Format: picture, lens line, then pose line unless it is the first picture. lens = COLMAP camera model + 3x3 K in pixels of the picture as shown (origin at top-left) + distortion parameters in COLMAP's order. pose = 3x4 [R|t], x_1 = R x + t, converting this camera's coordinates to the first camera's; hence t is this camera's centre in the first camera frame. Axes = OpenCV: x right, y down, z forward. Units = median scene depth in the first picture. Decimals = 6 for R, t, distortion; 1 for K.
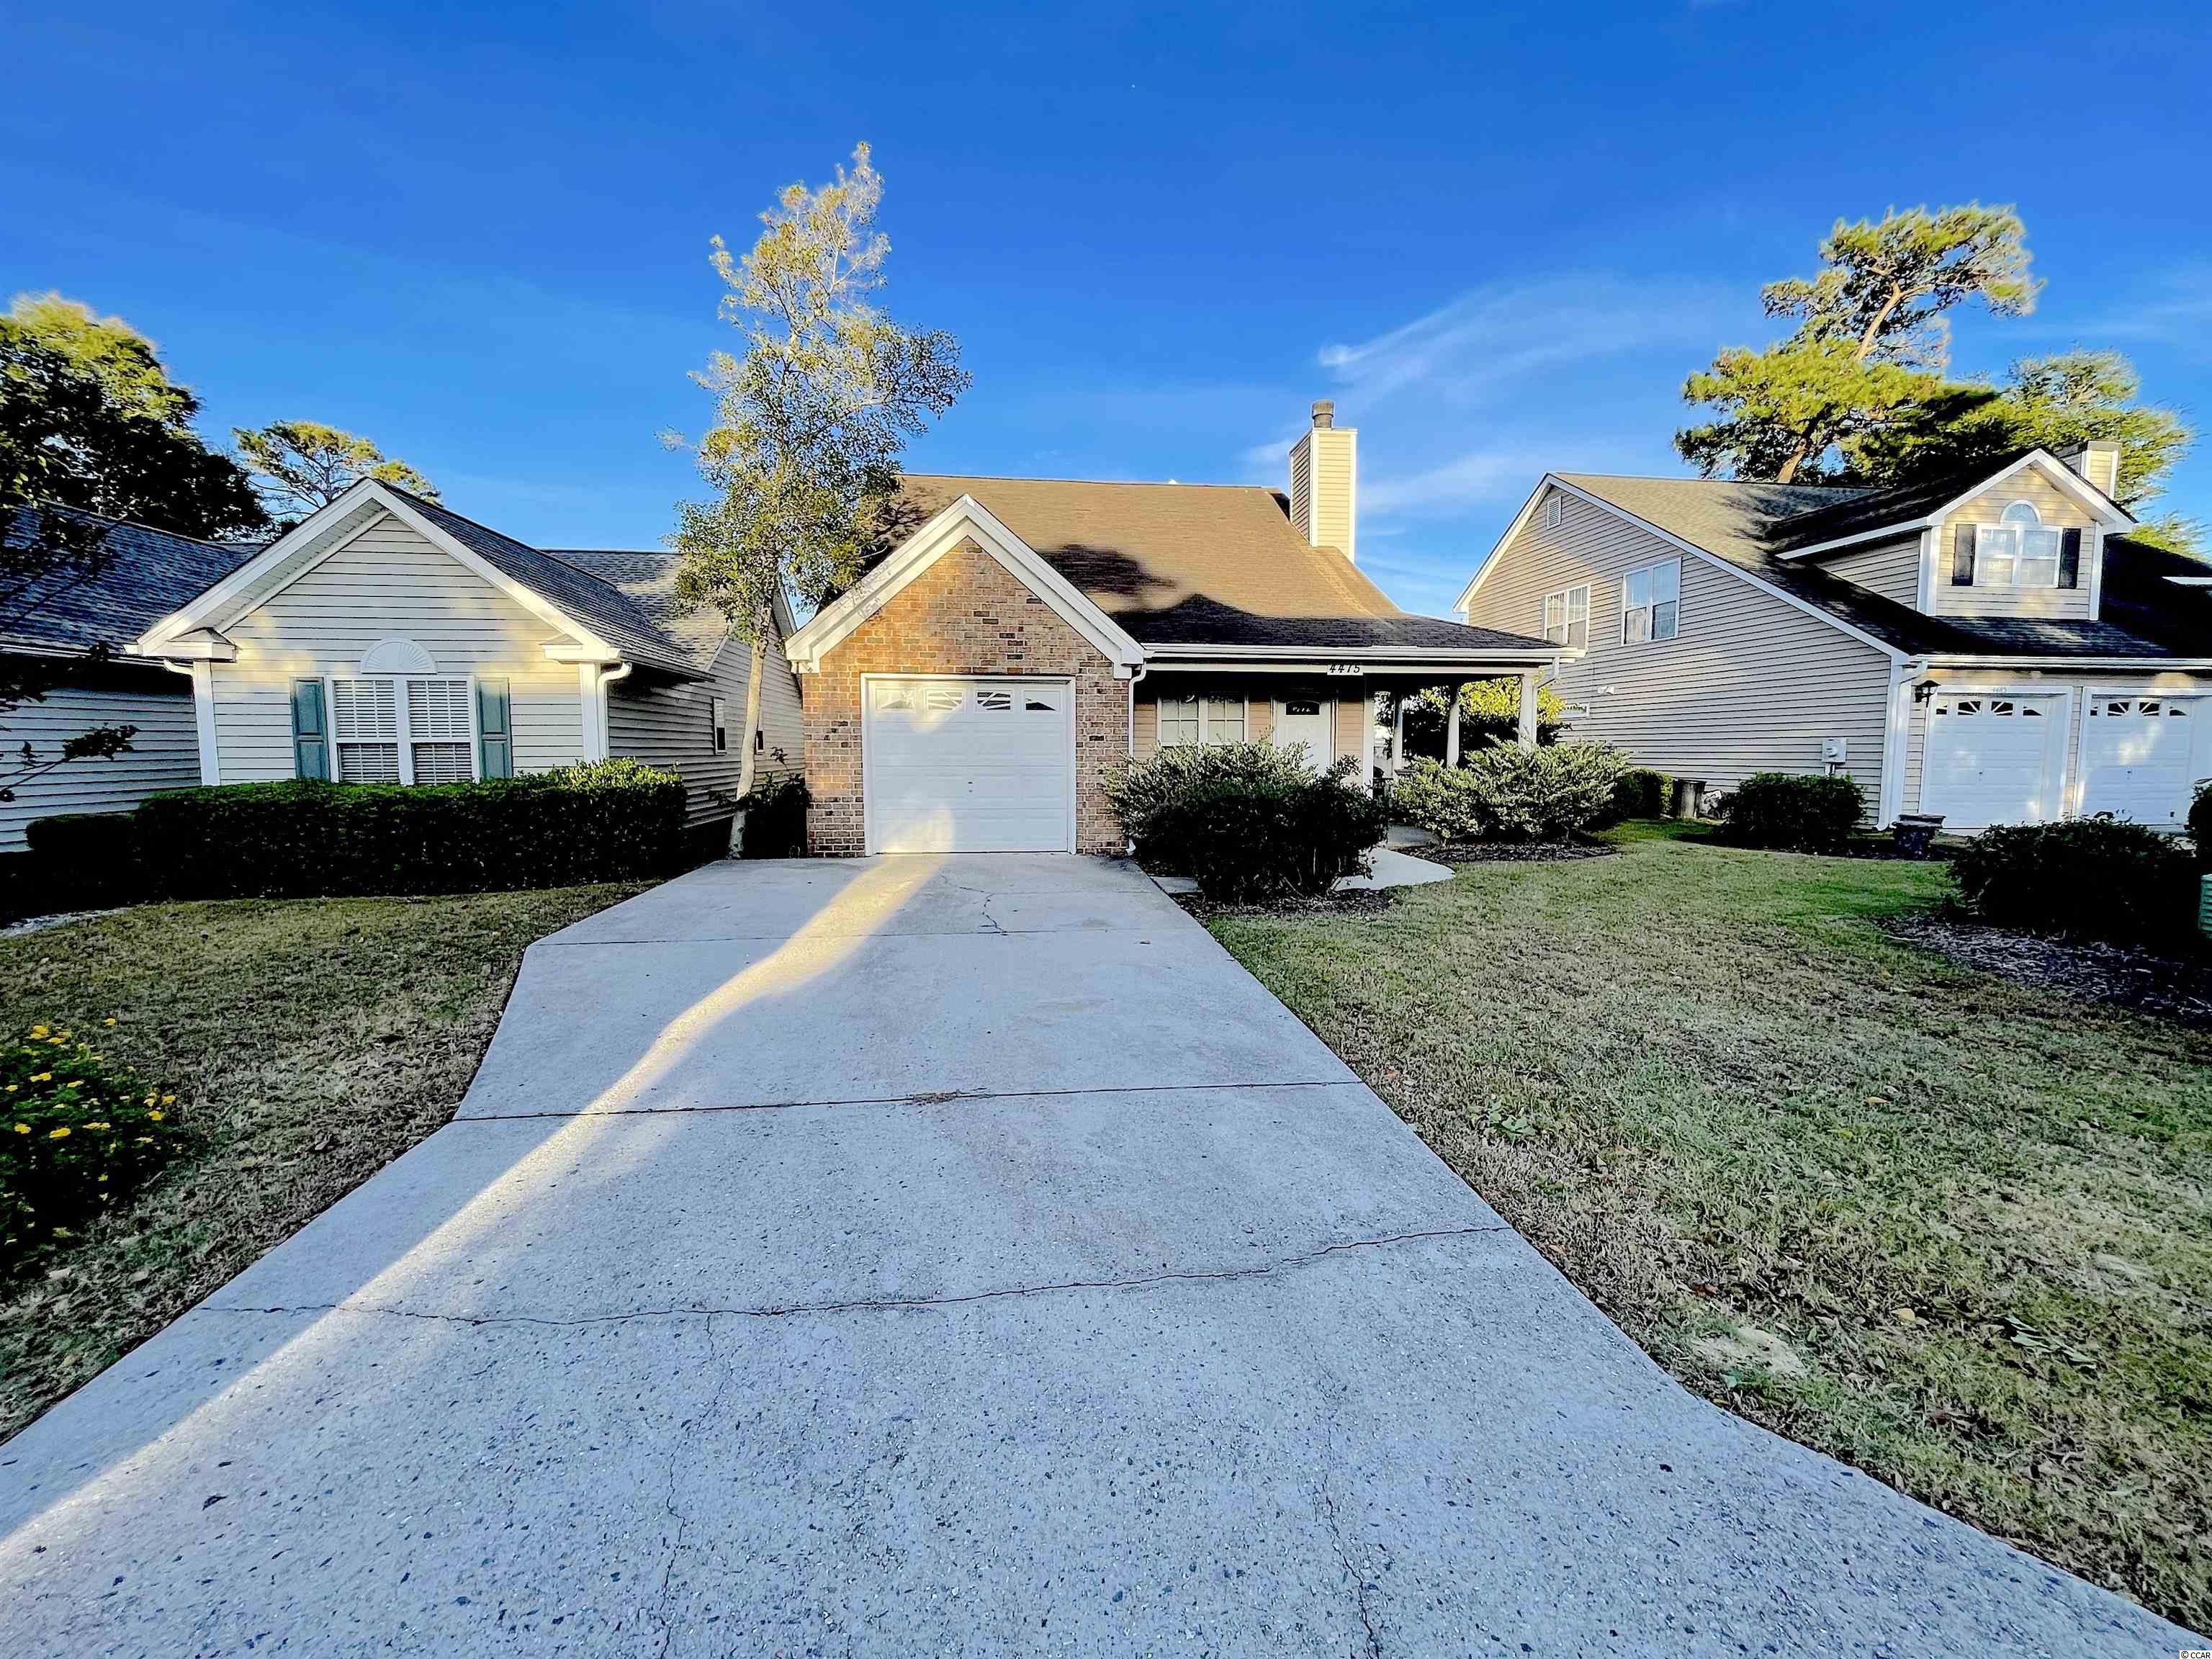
lens RADIAL K [[897.3, 0, 1105.9], [0, 897.3, 825.1], [0, 0, 1]] dist [-0.001992, 0.000099]
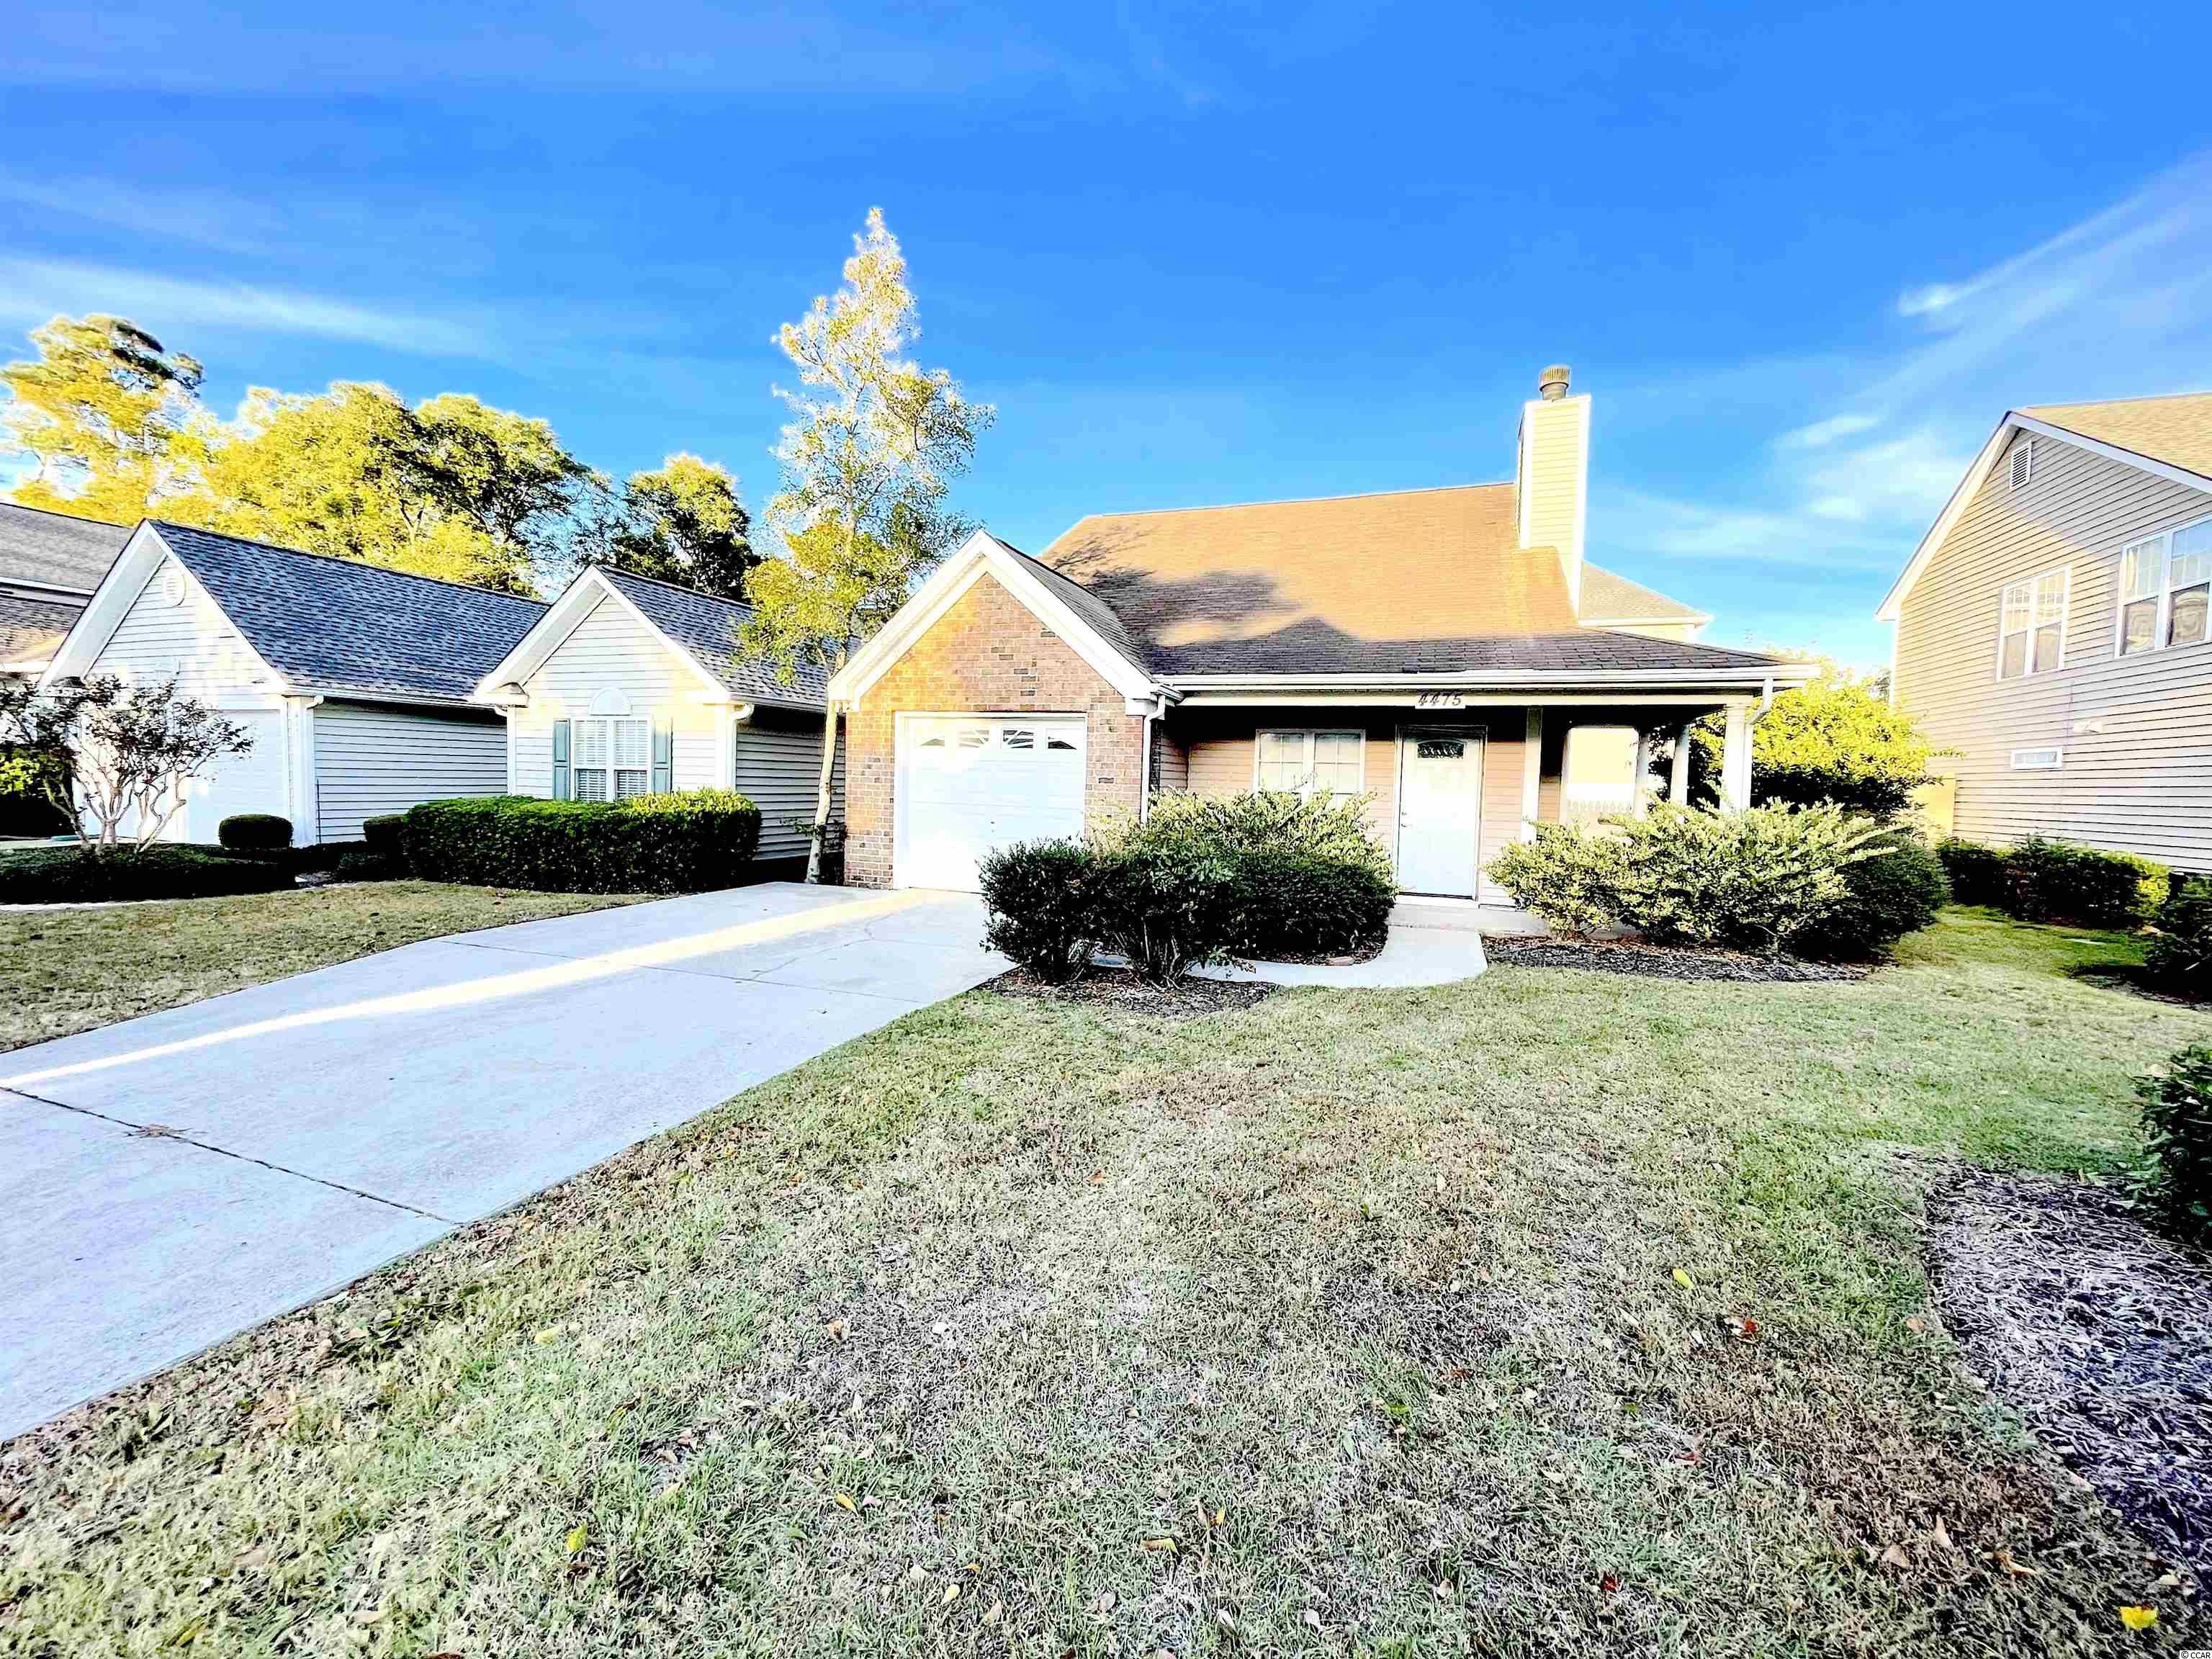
lens RADIAL K [[897.3, 0, 1105.9], [0, 897.3, 825.1], [0, 0, 1]] dist [-0.001992, 0.000099]
pose [[0.886409, 0.049923, -0.460203, 0.411612], [-0.067471, 0.997484, -0.021751, -0.031811], [0.457960, 0.050331, 0.887547, 0.194237]]
